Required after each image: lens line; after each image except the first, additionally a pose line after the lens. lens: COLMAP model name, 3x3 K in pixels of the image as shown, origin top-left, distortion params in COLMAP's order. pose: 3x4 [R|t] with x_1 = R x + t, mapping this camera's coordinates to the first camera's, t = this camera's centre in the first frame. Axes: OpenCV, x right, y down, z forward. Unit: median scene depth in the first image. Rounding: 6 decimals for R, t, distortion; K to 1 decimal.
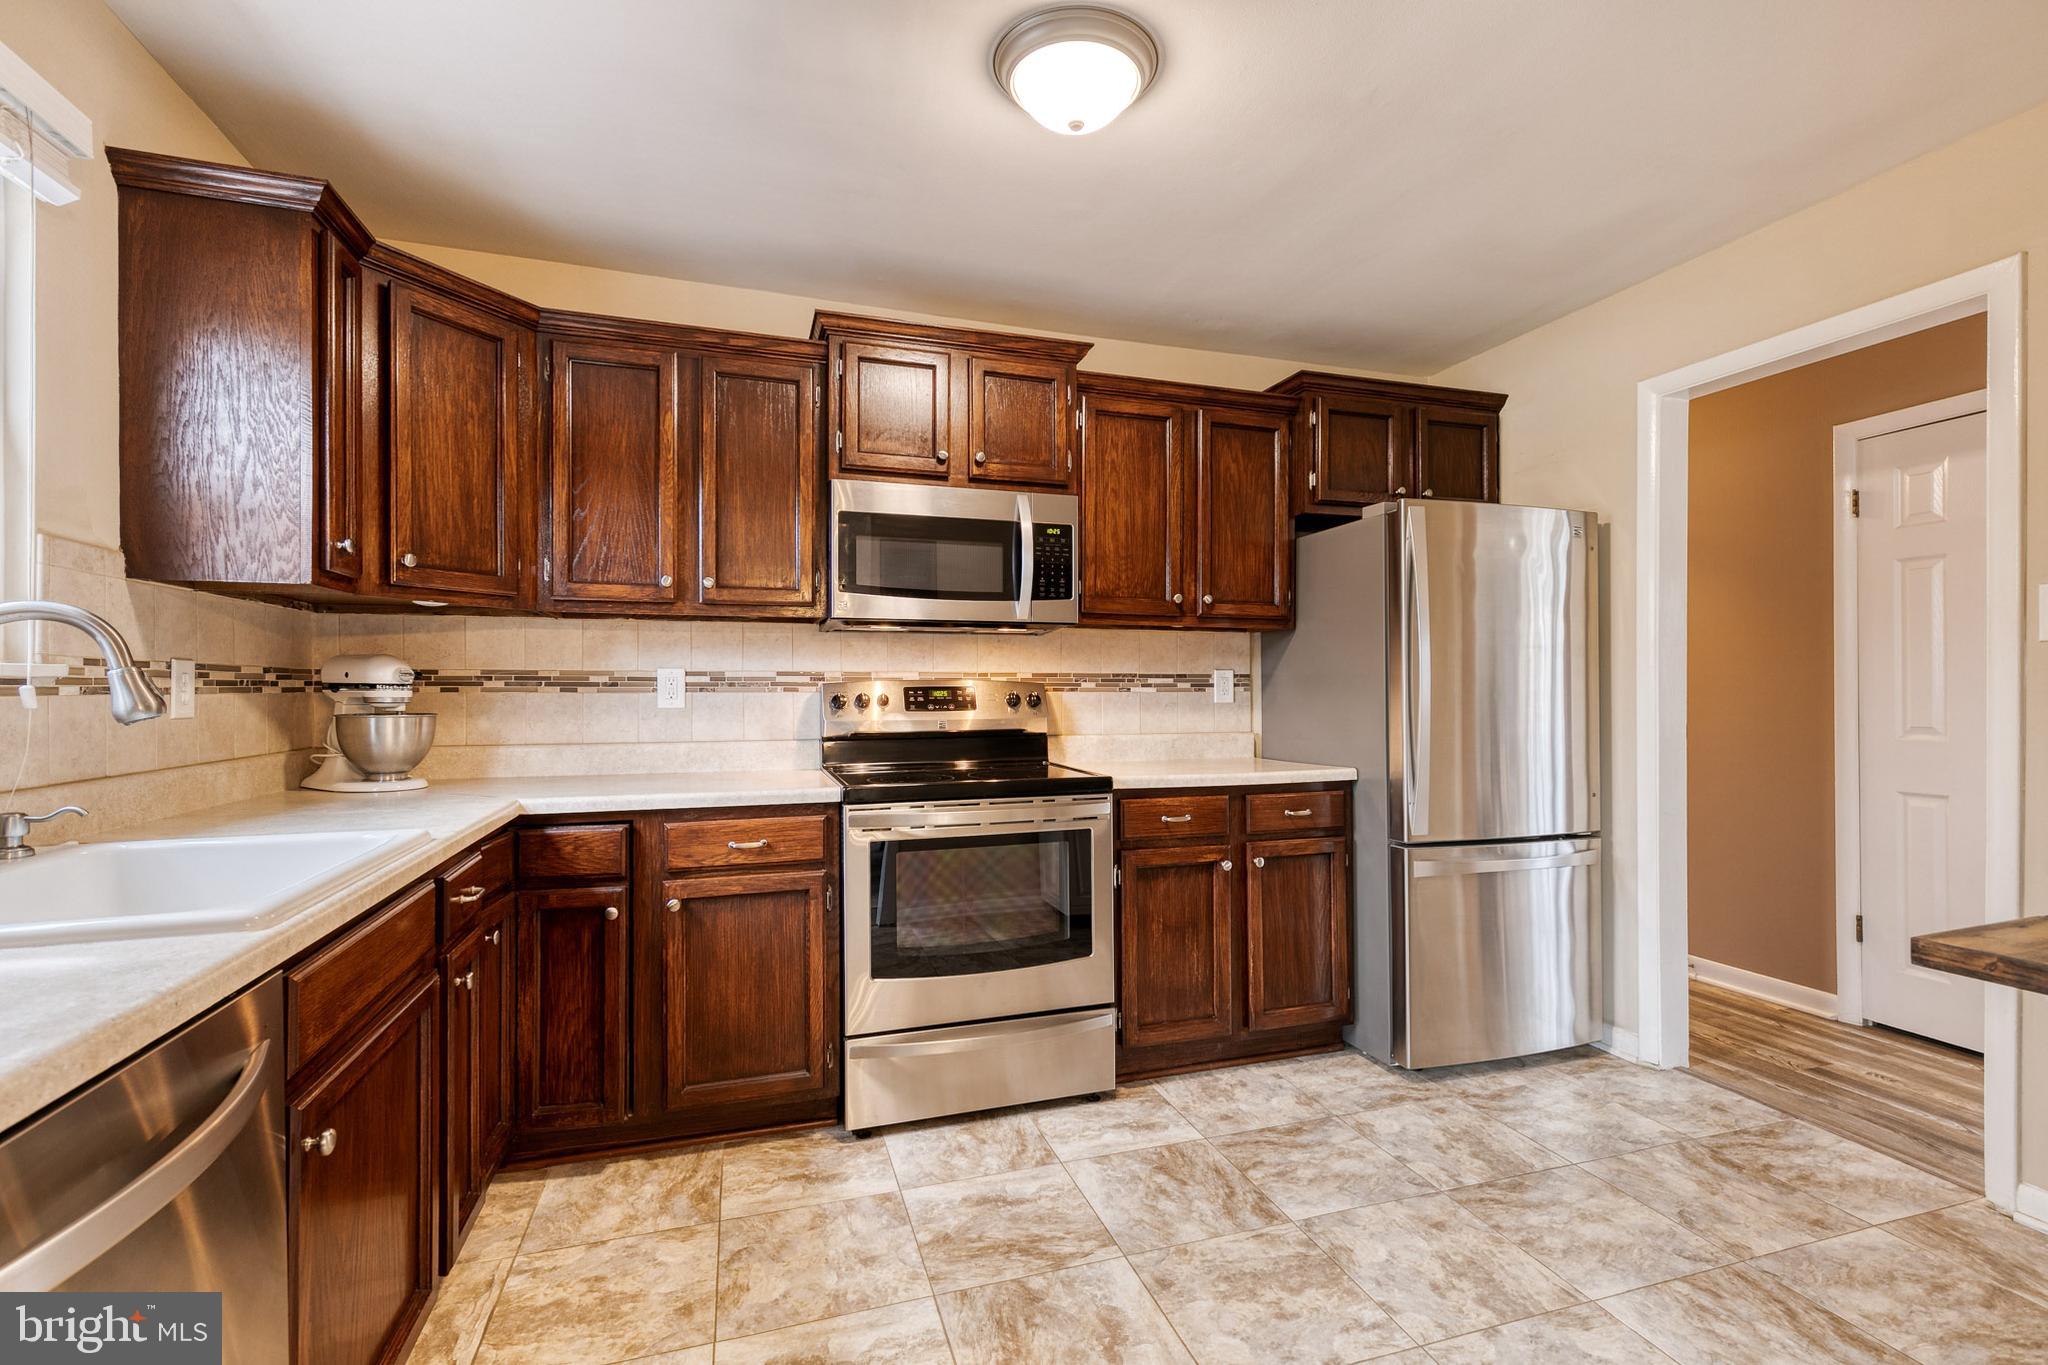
lens RADIAL K [[923.8, 0, 1030.4], [0, 923.8, 684.6], [0, 0, 1]] dist [0.011219, -0.002937]
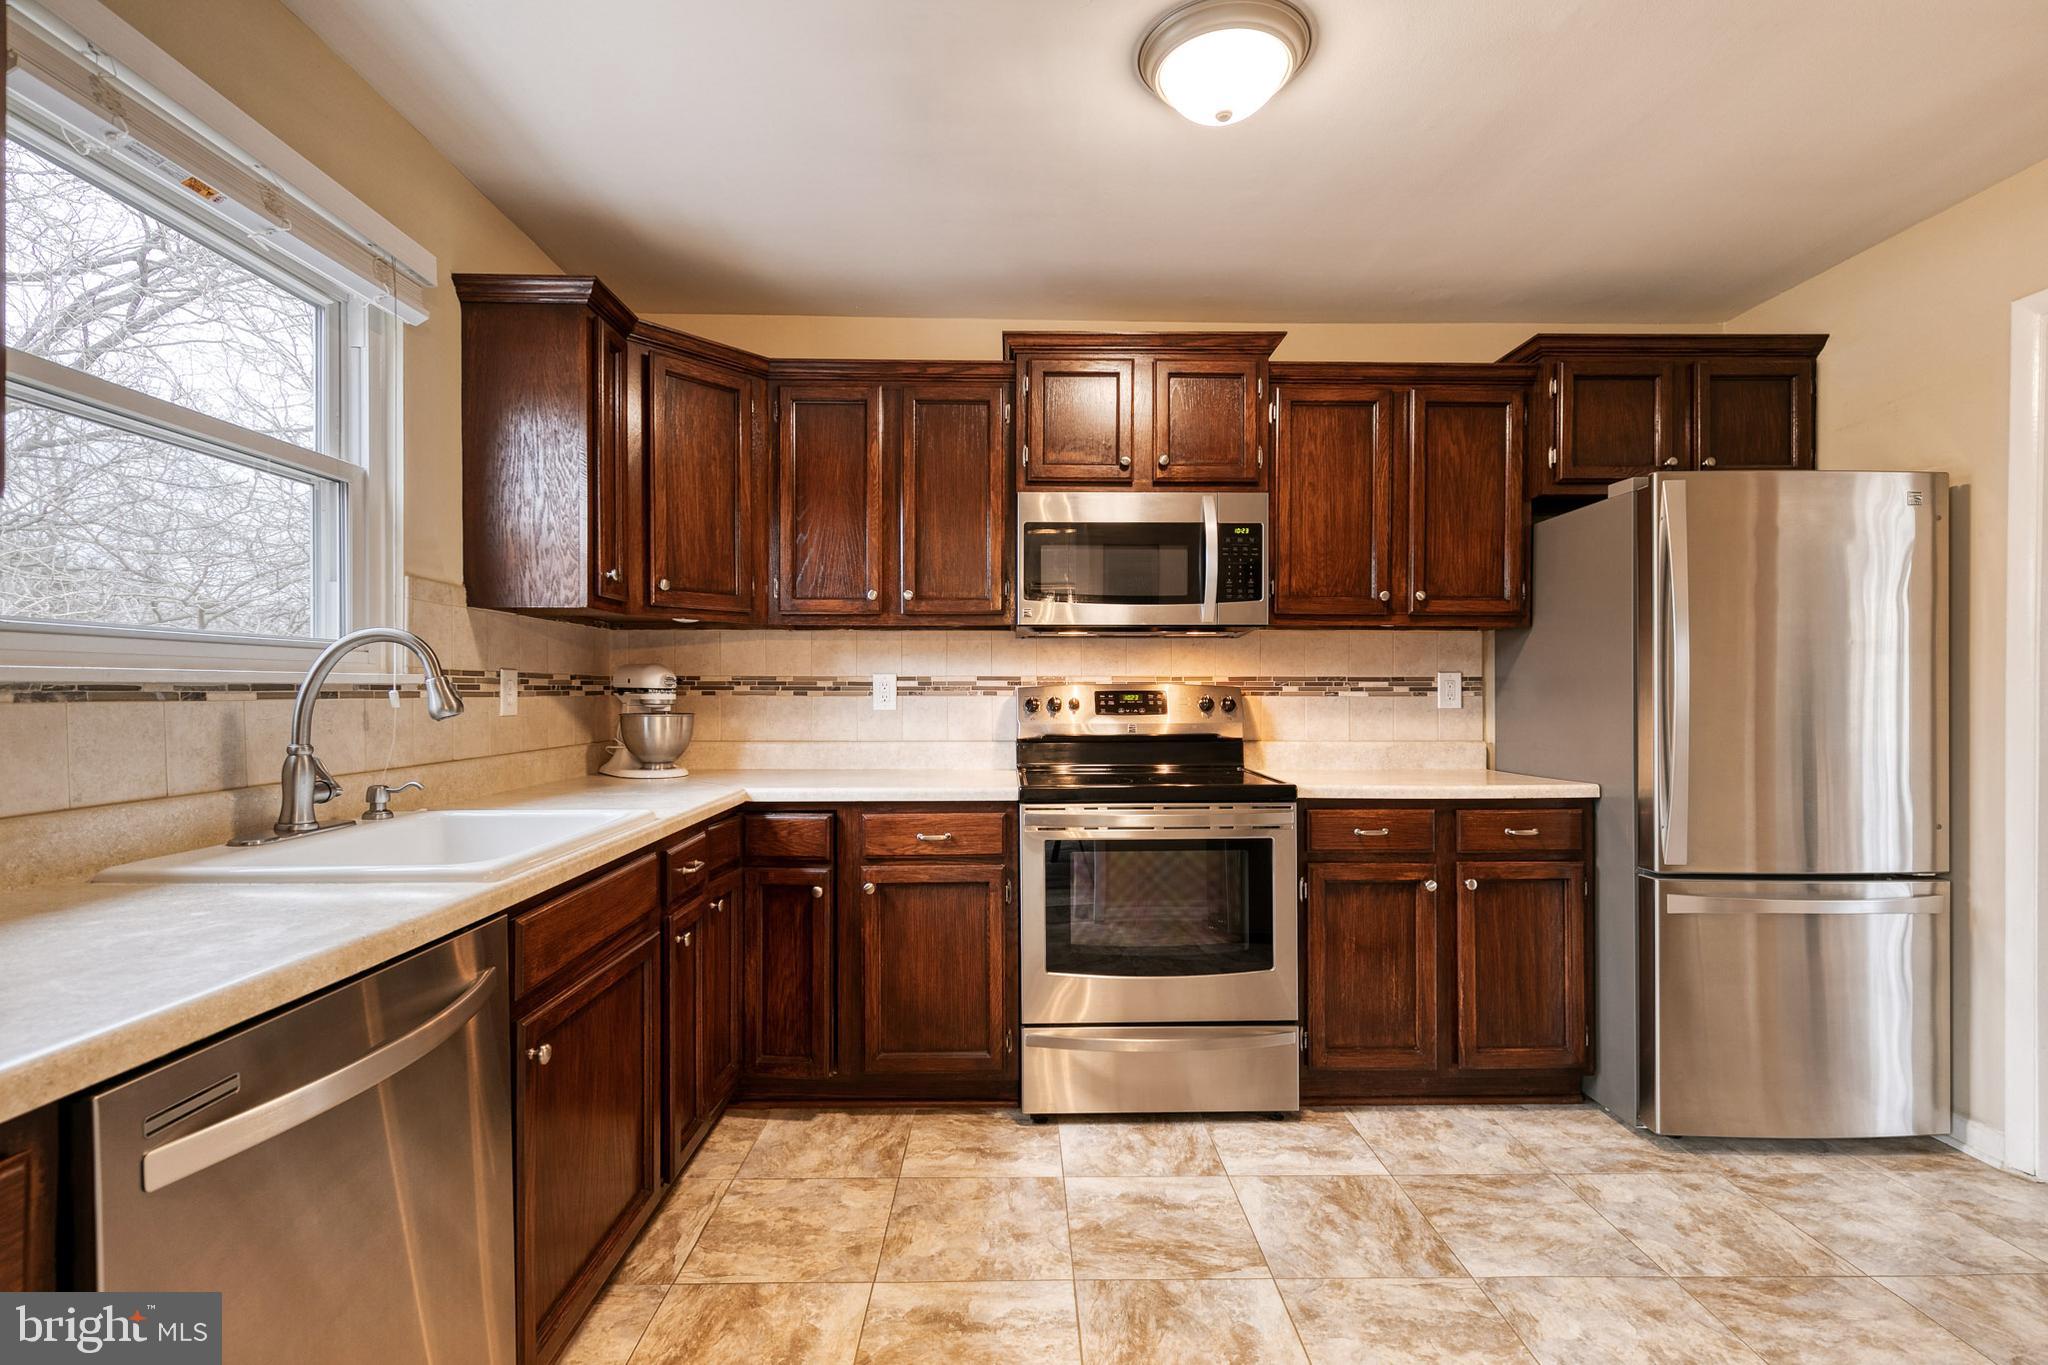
lens RADIAL K [[923.8, 0, 1015.8], [0, 923.8, 695.8], [0, 0, 1]] dist [0.011219, -0.002937]
pose [[0.954865, 0.002157, -0.297033, 0.095687], [0.000454, 0.999962, 0.008720, -0.001305], [0.297041, -0.008462, 0.954827, -0.000960]]
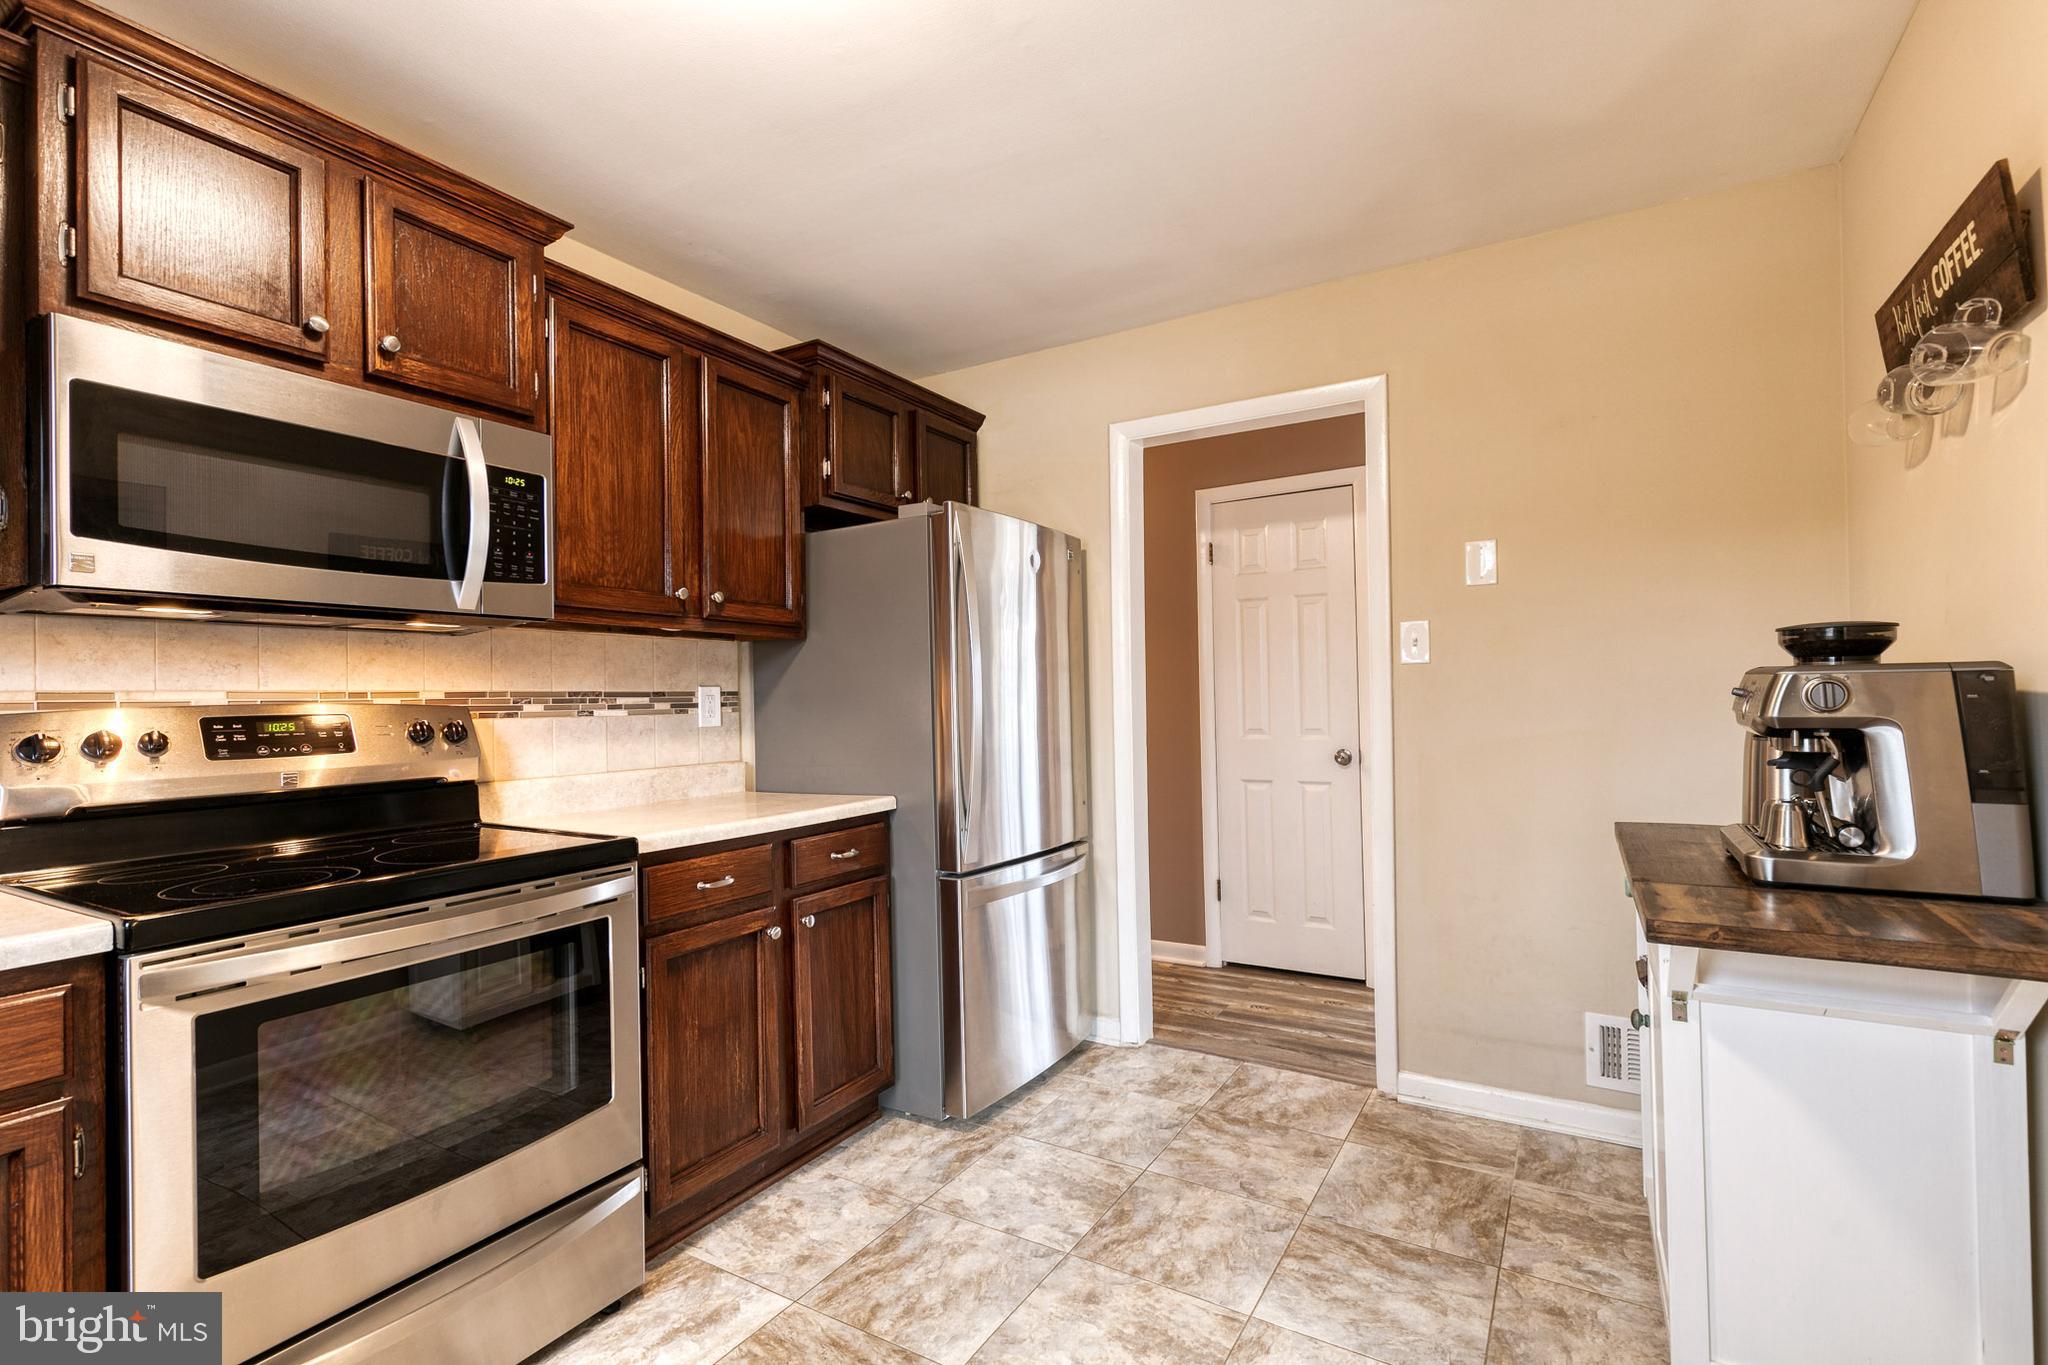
lens RADIAL K [[923.8, 0, 1034.4], [0, 923.8, 688.1], [0, 0, 1]] dist [0.011219, -0.002937]
pose [[0.748949, -0.003463, 0.662618, -0.153030], [0.012784, 0.999876, -0.009224, -0.004447], [-0.662504, 0.015379, 0.748901, 0.265993]]
